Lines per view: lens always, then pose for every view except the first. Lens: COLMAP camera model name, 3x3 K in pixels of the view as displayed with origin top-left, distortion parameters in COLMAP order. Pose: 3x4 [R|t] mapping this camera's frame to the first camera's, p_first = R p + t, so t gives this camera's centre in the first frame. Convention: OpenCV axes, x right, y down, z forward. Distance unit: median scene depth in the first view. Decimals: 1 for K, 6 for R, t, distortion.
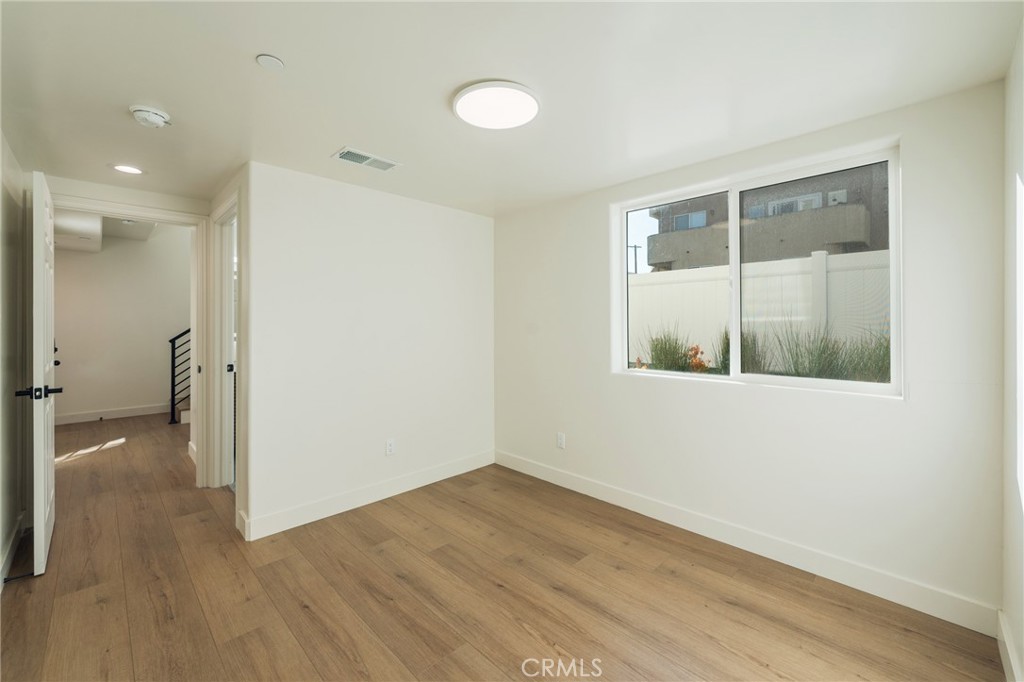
lens RADIAL K [[413.8, 0, 497.1], [0, 413.8, 319.3], [0, 0, 1]] dist [-0.000034, -0.000625]
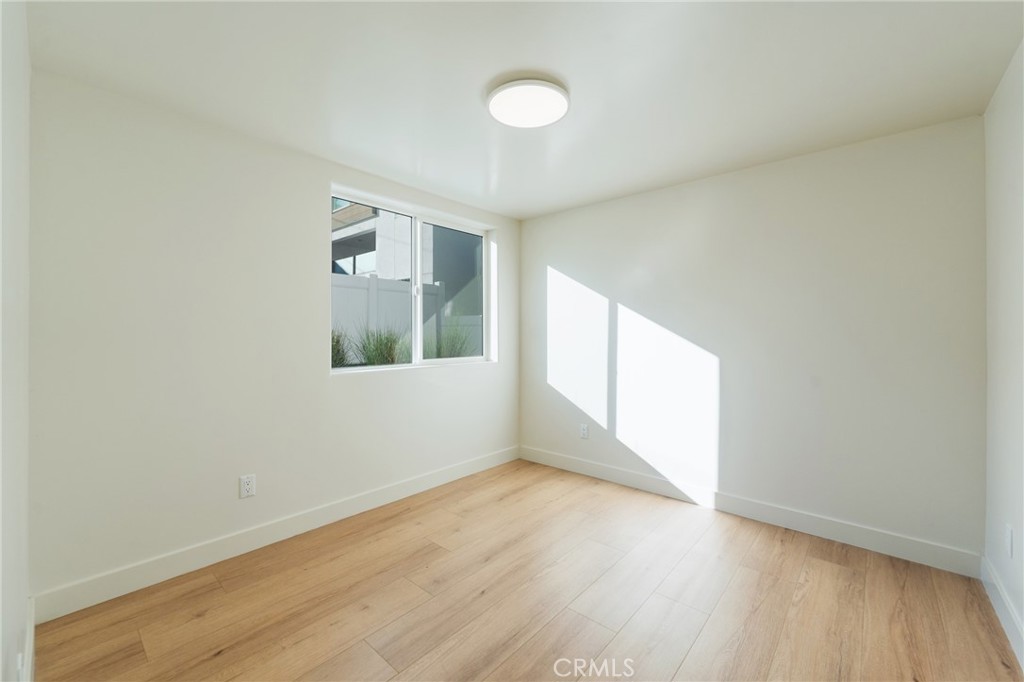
lens RADIAL K [[413.8, 0, 511.3], [0, 413.8, 340.7], [0, 0, 1]] dist [-0.000034, -0.000625]
pose [[-0.075789, -0.012796, 0.997042, -0.758259], [-0.007966, 0.999894, 0.012227, 0.051713], [-0.997092, -0.007016, -0.075883, 0.831465]]
